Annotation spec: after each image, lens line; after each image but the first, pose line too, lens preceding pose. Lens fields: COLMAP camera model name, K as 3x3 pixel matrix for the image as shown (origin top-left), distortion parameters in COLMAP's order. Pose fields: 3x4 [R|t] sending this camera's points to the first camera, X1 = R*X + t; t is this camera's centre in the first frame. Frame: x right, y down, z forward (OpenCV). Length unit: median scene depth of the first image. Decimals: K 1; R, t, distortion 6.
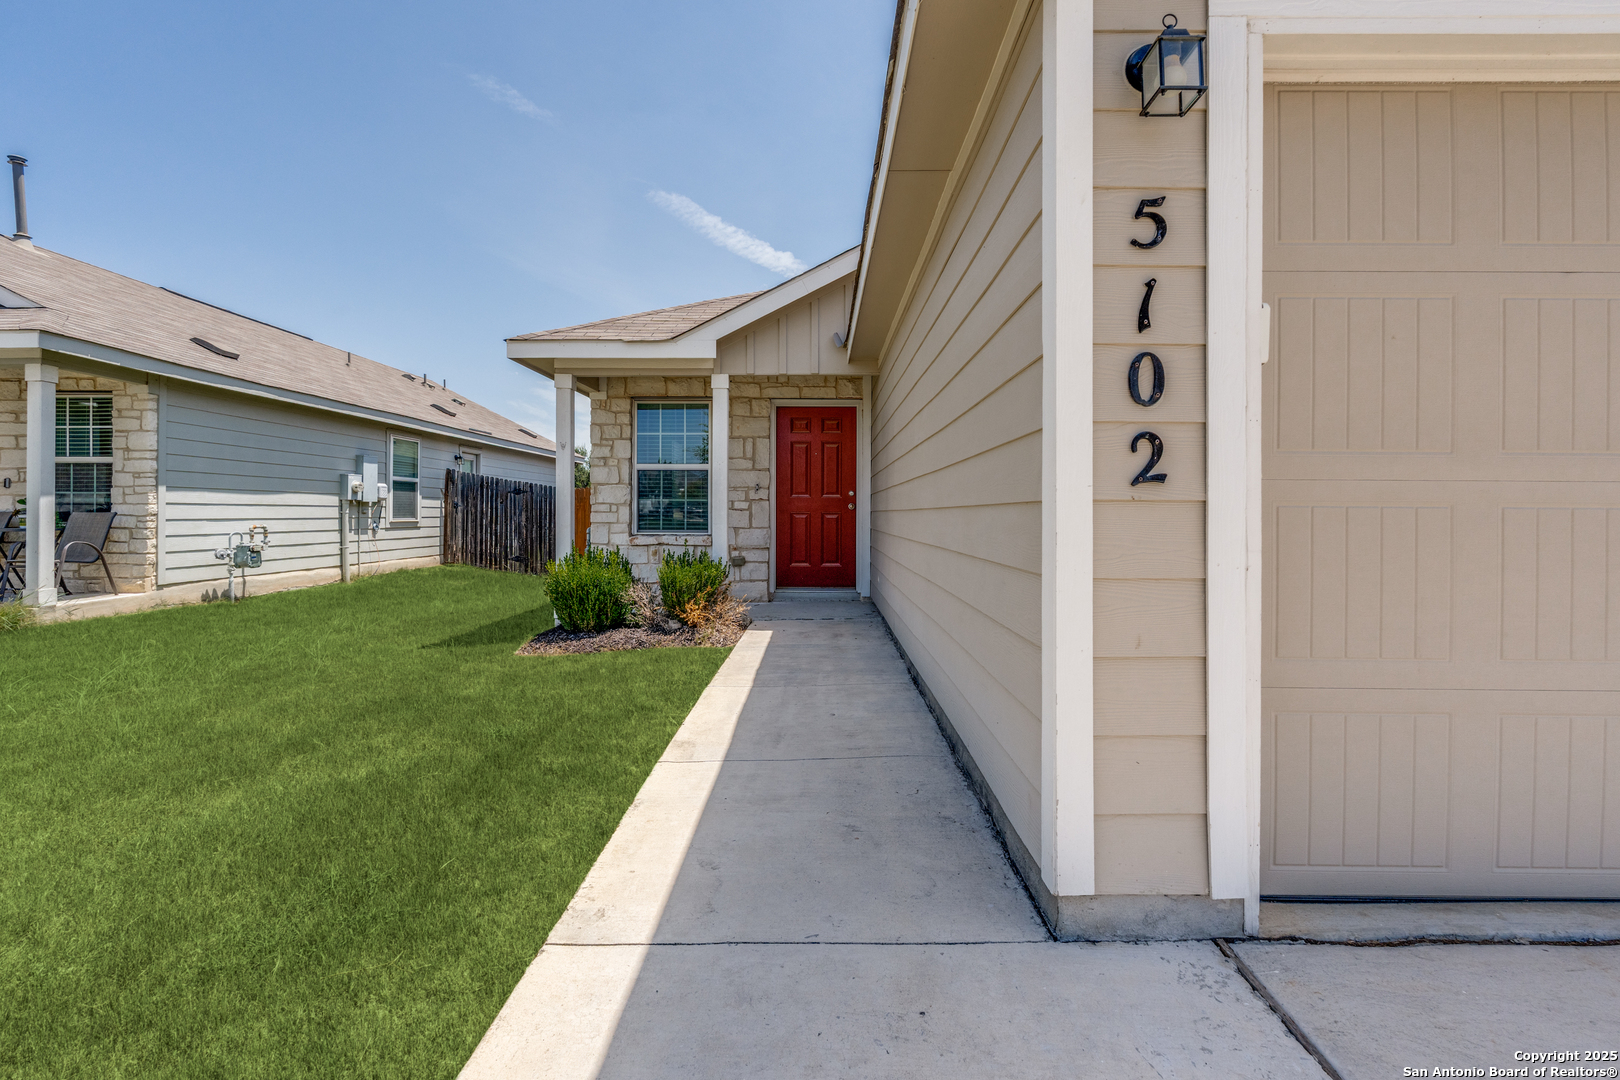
lens RADIAL K [[721.3, 0, 812.2], [0, 721.3, 506.6], [0, 0, 1]] dist [-0.000279, 0.000103]
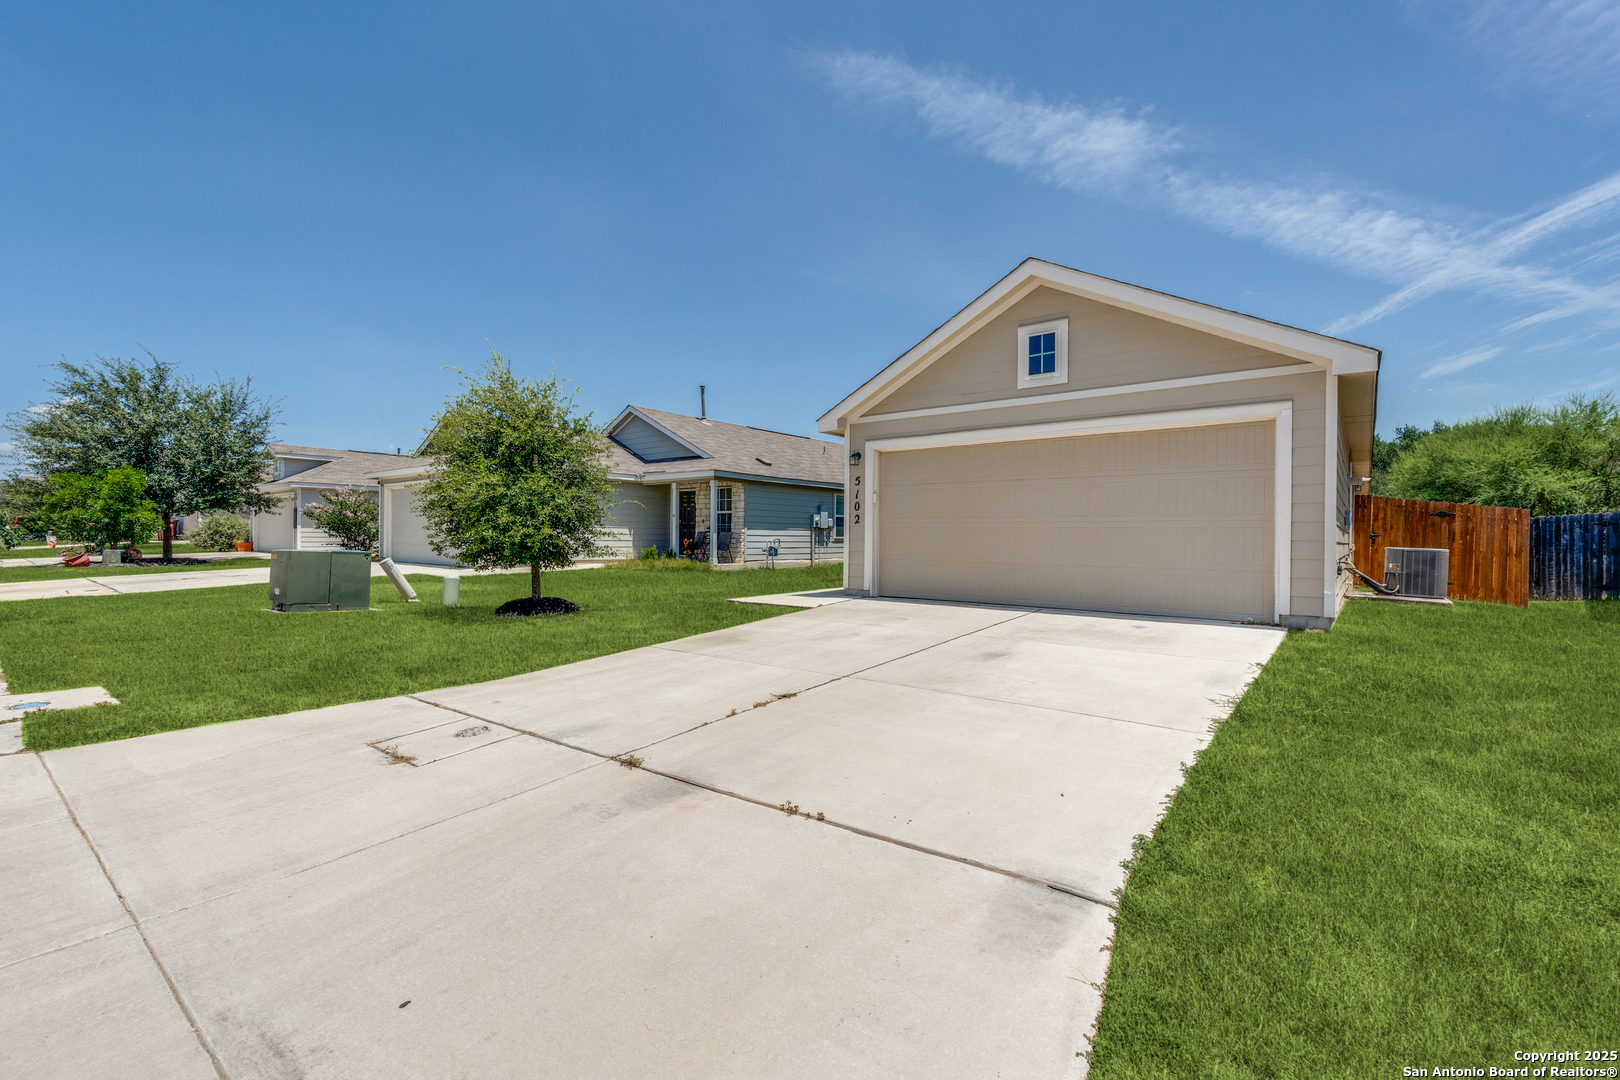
lens RADIAL K [[710.6, 0, 812.6], [0, 710.6, 533.4], [0, 0, 1]] dist [-0.000119, 0.000386]
pose [[0.796608, 0.002394, -0.604492, 0.845245], [-0.003253, 0.999995, -0.000326, 0.013236], [0.604488, 0.002226, 0.796611, -0.900016]]
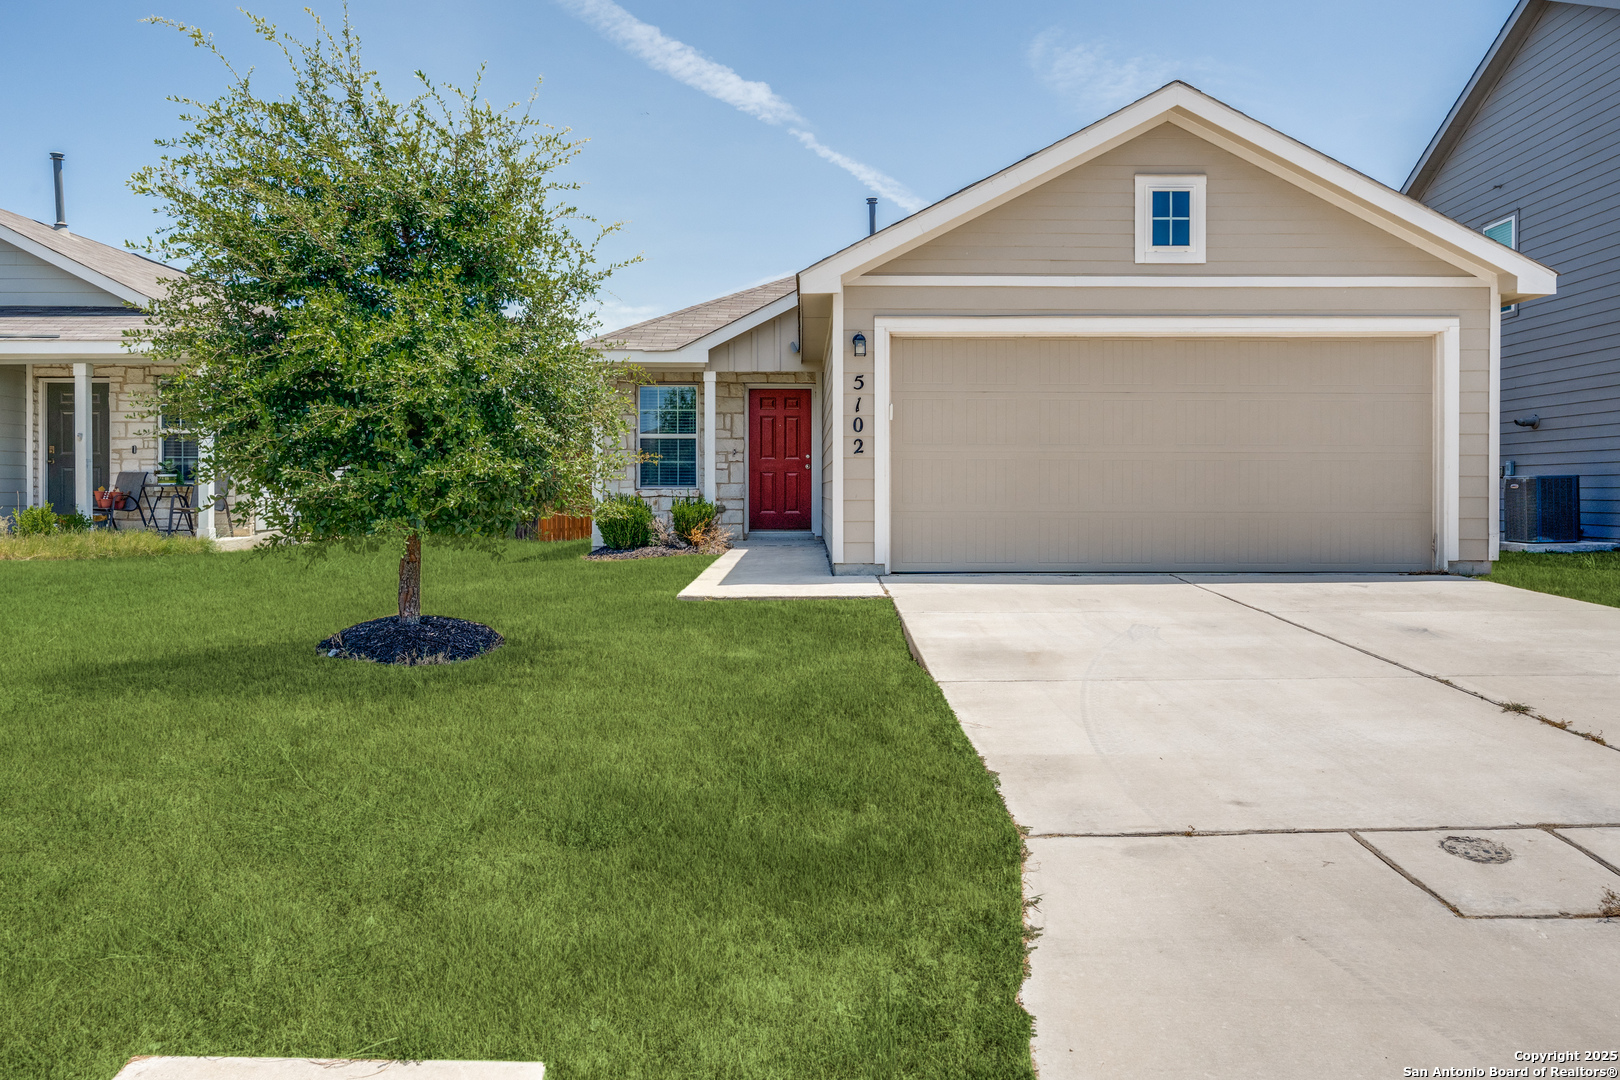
lens RADIAL K [[1143.6, 0, 851.8], [0, 1143.6, 472.3], [0, 0, 1]] dist [0.001106, 0.000858]
pose [[0.998659, -0.002462, 0.051710, 0.027863], [0.002744, 0.999982, -0.005372, 0.021282], [-0.051696, 0.005506, 0.998648, -1.058432]]
